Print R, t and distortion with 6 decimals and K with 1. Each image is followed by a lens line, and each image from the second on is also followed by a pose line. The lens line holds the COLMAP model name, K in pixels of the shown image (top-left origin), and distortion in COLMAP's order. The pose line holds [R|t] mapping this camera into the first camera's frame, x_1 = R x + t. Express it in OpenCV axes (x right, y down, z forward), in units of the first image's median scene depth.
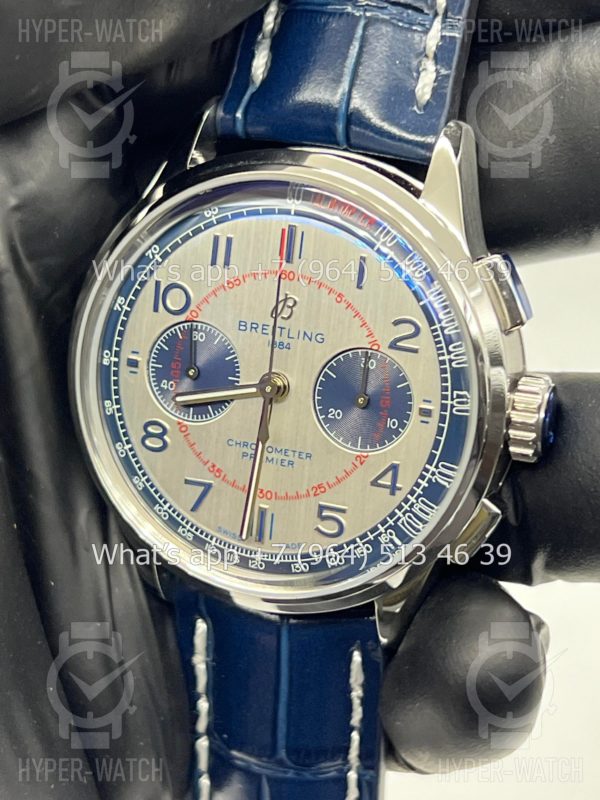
lens RADIAL K [[1942.7, 0, 293.8], [0, 1942.7, 381.9], [0, 0, 1]] dist [0.214605, 0.000000]
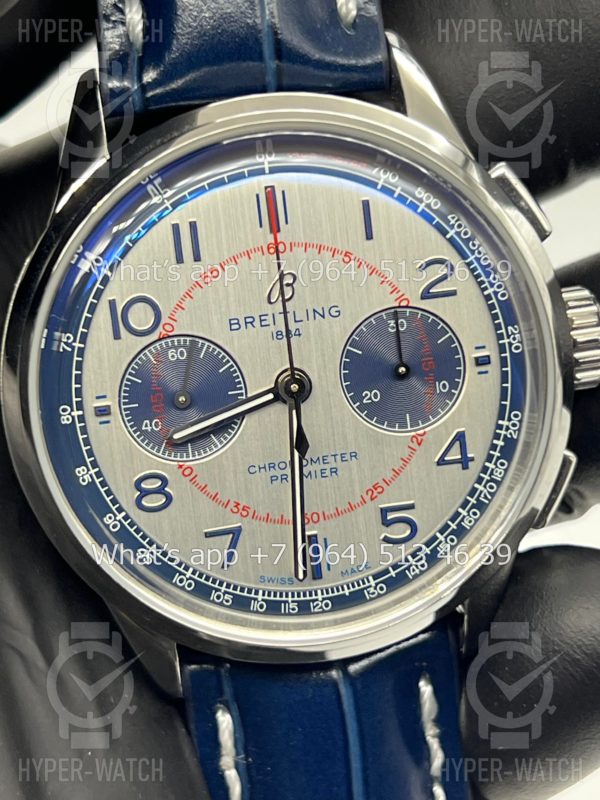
lens RADIAL K [[1942.7, 0, 296.3], [0, 1942.7, 402.8], [0, 0, 1]] dist [0.214605, 0.000000]
pose [[0.881869, -0.261052, 0.392632, -0.328566], [0.285281, 0.958438, -0.003511, 0.012639], [-0.375397, 0.115106, 0.919689, 0.246391]]
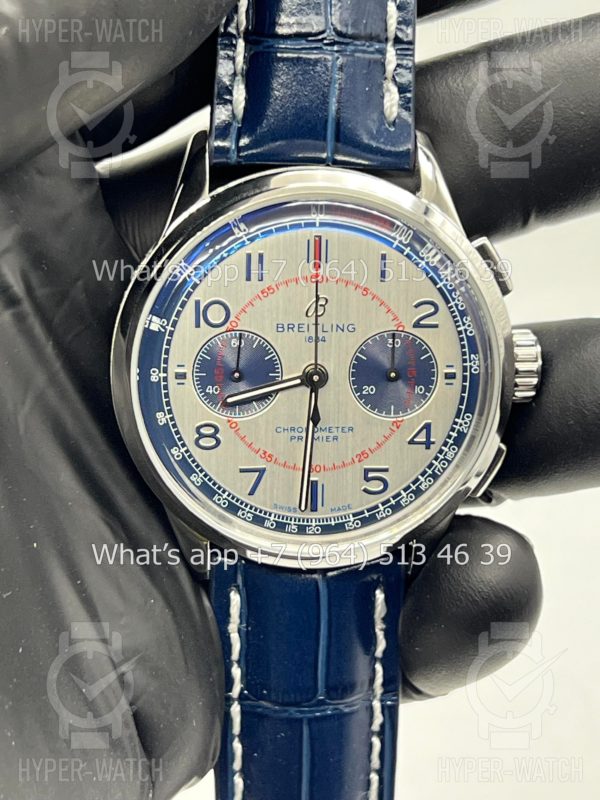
lens RADIAL K [[1942.7, 0, 297.6], [0, 1942.7, 399.0], [0, 0, 1]] dist [0.214605, 0.000000]
pose [[0.914553, -0.163158, 0.370097, -0.447903], [0.153086, 0.986588, 0.056645, -0.050639], [-0.374375, 0.004852, 0.927265, -0.072960]]
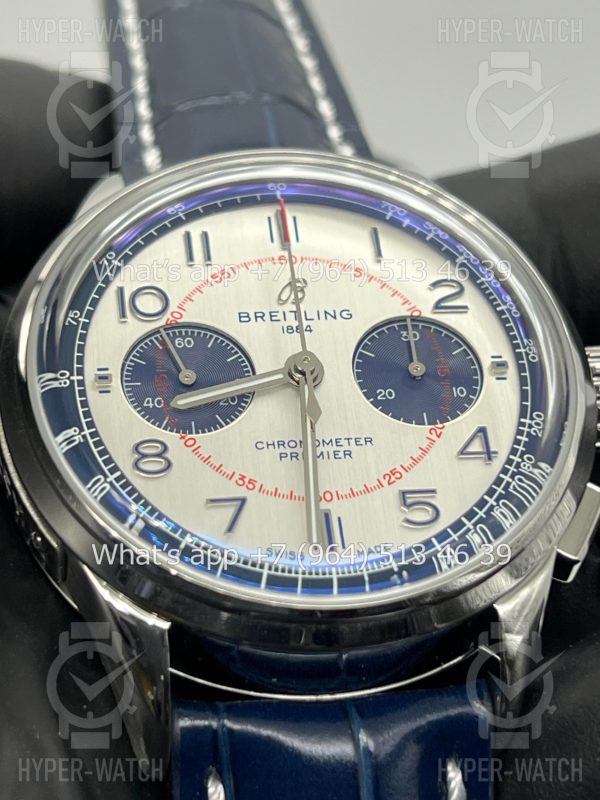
lens RADIAL K [[1942.7, 0, 300.6], [0, 1942.7, 399.4], [0, 0, 1]] dist [0.214605, 0.000000]
pose [[0.869568, 0.067996, 0.489109, -0.389114], [0.286689, 0.736946, -0.612144, 0.484362], [-0.402070, 0.672523, 0.621331, 0.517839]]
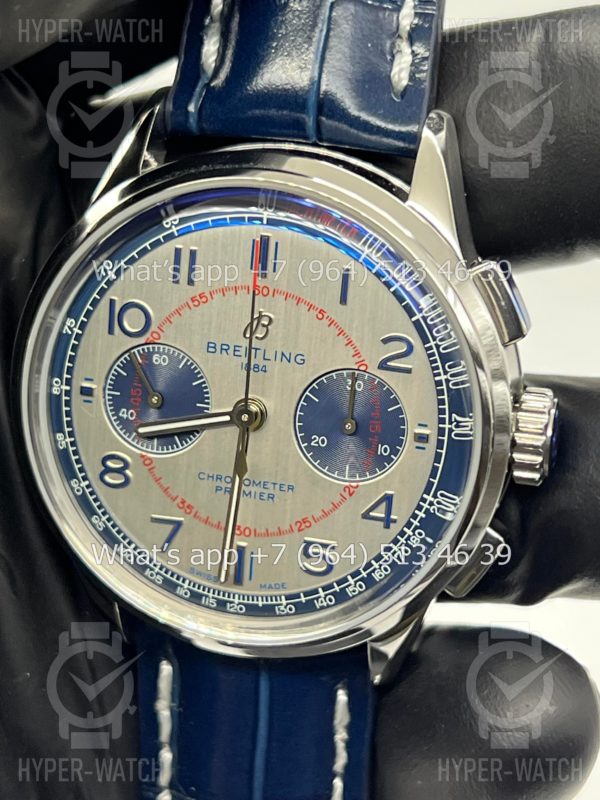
lens RADIAL K [[1942.7, 0, 303.1], [0, 1942.7, 402.7], [0, 0, 1]] dist [0.214605, 0.000000]
pose [[0.994569, -0.046272, 0.093229, -0.068720], [0.040370, 0.997118, 0.064230, -0.059108], [-0.095932, -0.060117, 0.993571, 0.100453]]
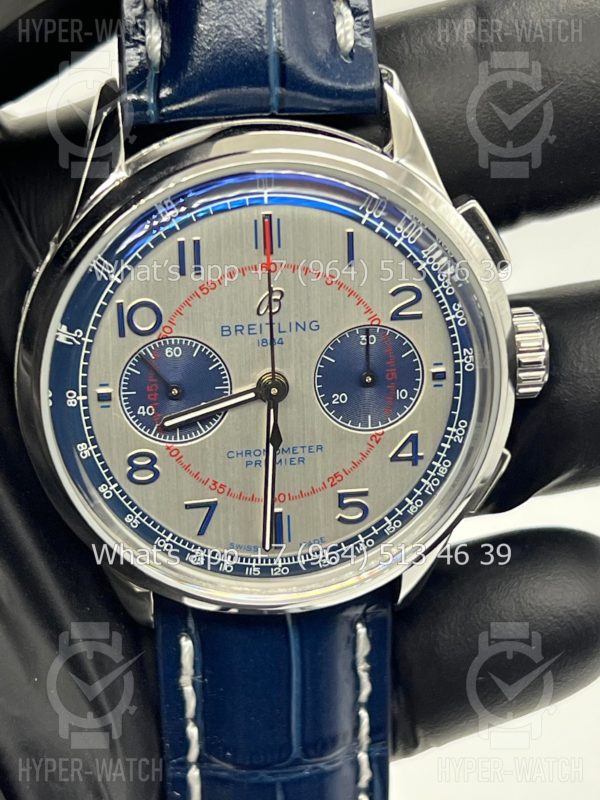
lens RADIAL K [[1942.7, 0, 306.0], [0, 1942.7, 402.6], [0, 0, 1]] dist [0.214605, 0.000000]
pose [[0.884279, -0.255063, 0.391145, -0.359666], [0.200997, 0.963978, 0.174200, -0.148100], [-0.421487, -0.075423, 0.903693, 0.147628]]
